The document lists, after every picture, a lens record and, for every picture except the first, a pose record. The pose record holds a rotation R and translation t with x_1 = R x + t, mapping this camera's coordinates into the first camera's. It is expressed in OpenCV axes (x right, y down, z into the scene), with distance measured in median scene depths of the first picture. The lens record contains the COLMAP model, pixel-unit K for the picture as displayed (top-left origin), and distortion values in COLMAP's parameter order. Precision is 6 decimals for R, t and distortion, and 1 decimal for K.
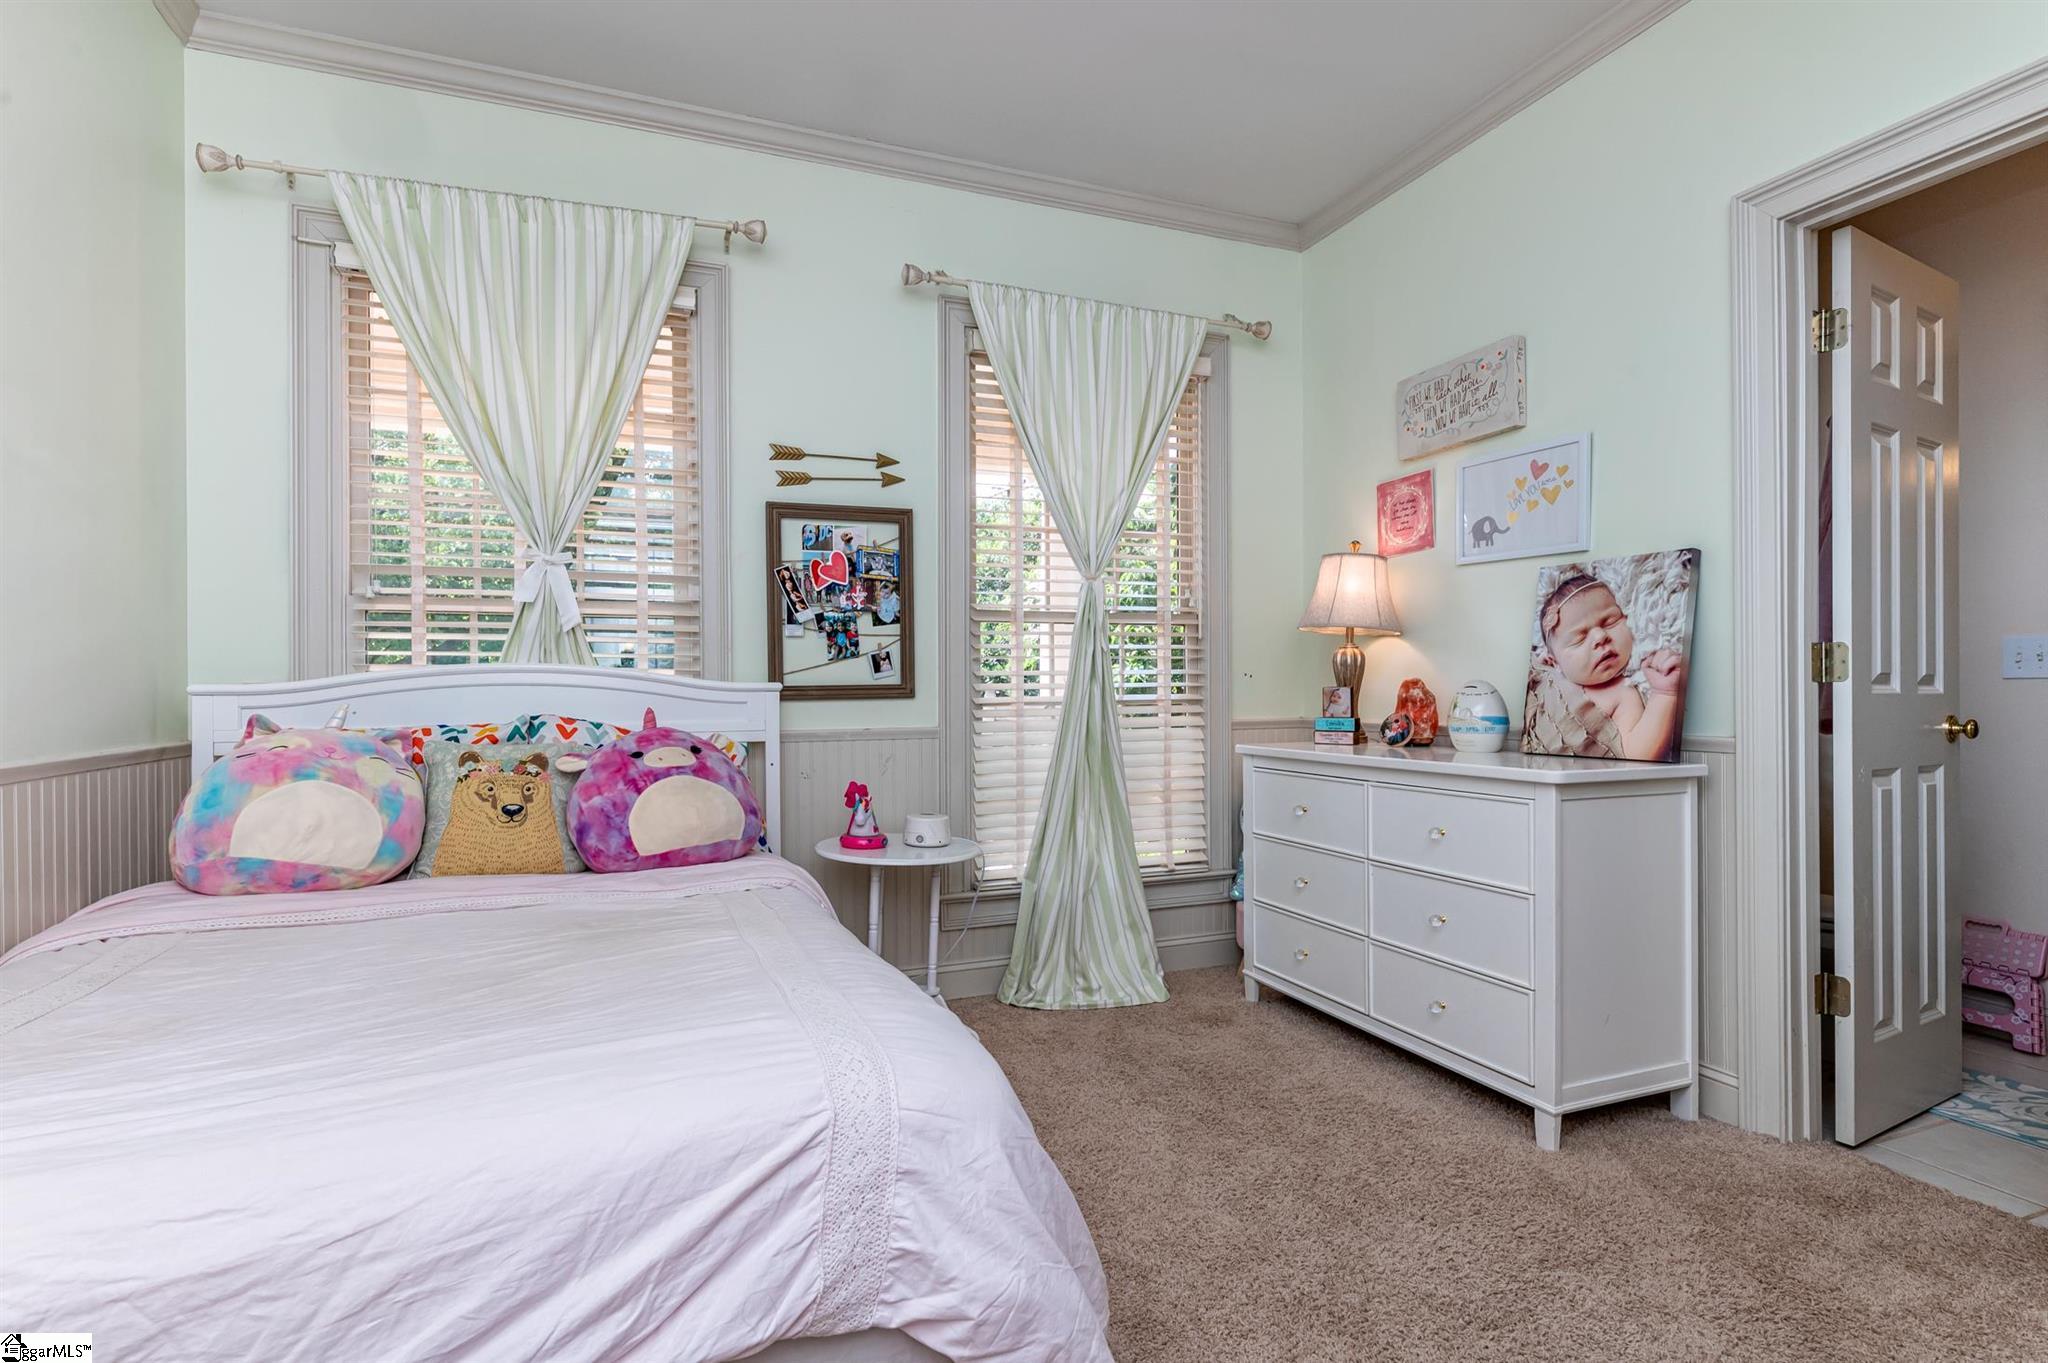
lens RADIAL K [[1014.8, 0, 1019.9], [0, 1014.8, 687.2], [0, 0, 1]] dist [-0.005686, 0.000321]
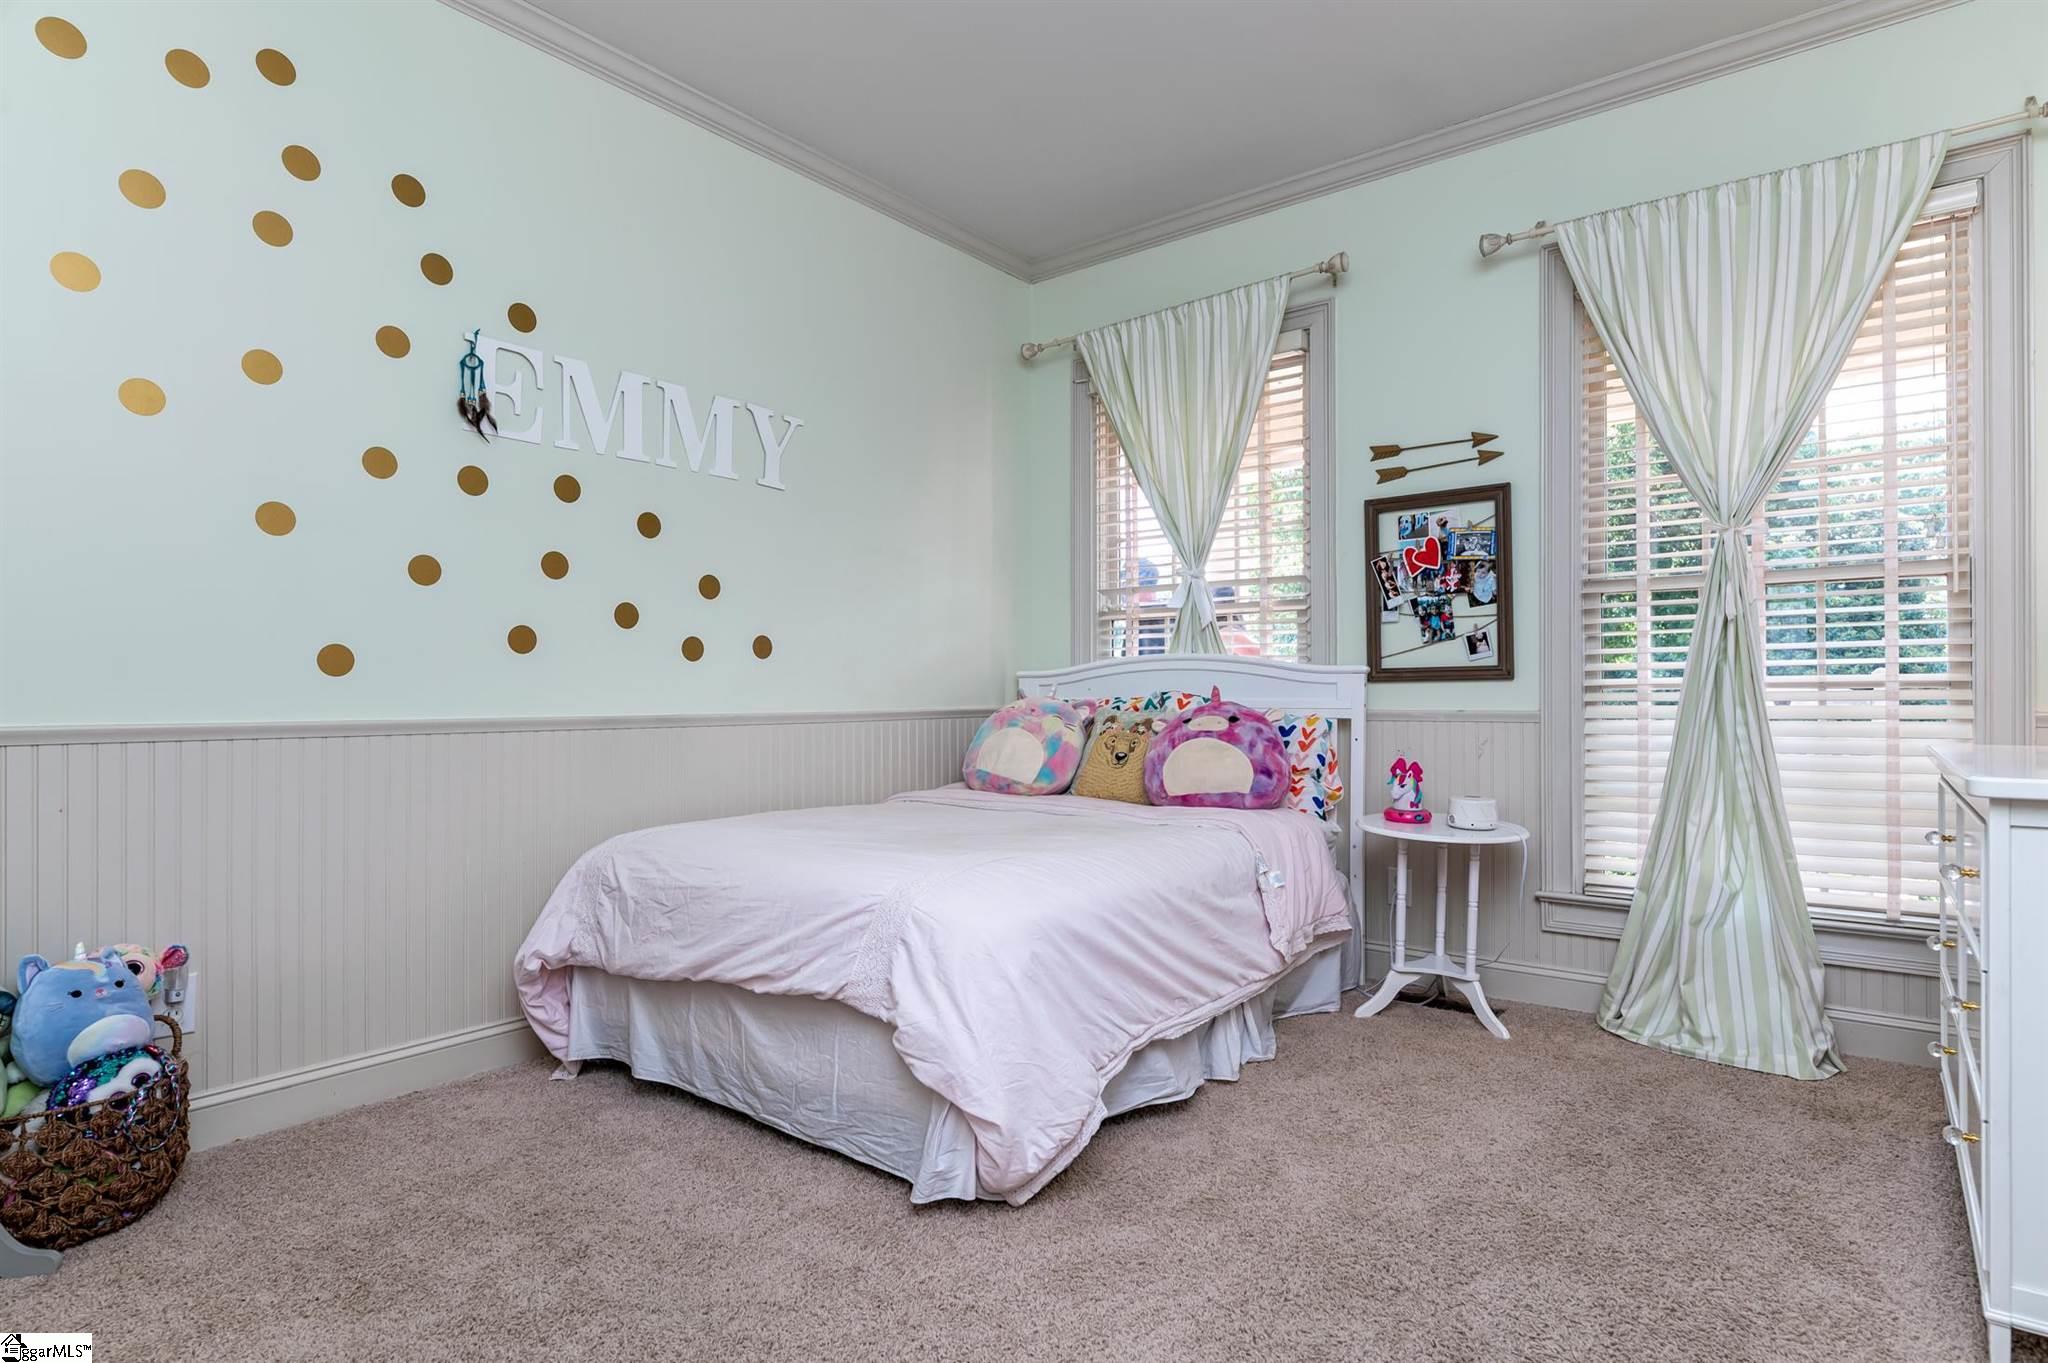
lens RADIAL K [[1084.0, 0, 1022.1], [0, 1084.0, 681.8], [0, 0, 1]] dist [-0.007223, 0.001149]
pose [[0.491892, -0.004716, -0.870643, 0.570540], [-0.000074, 0.999985, -0.005459, 0.018841], [0.870656, 0.002749, 0.491884, 0.099808]]
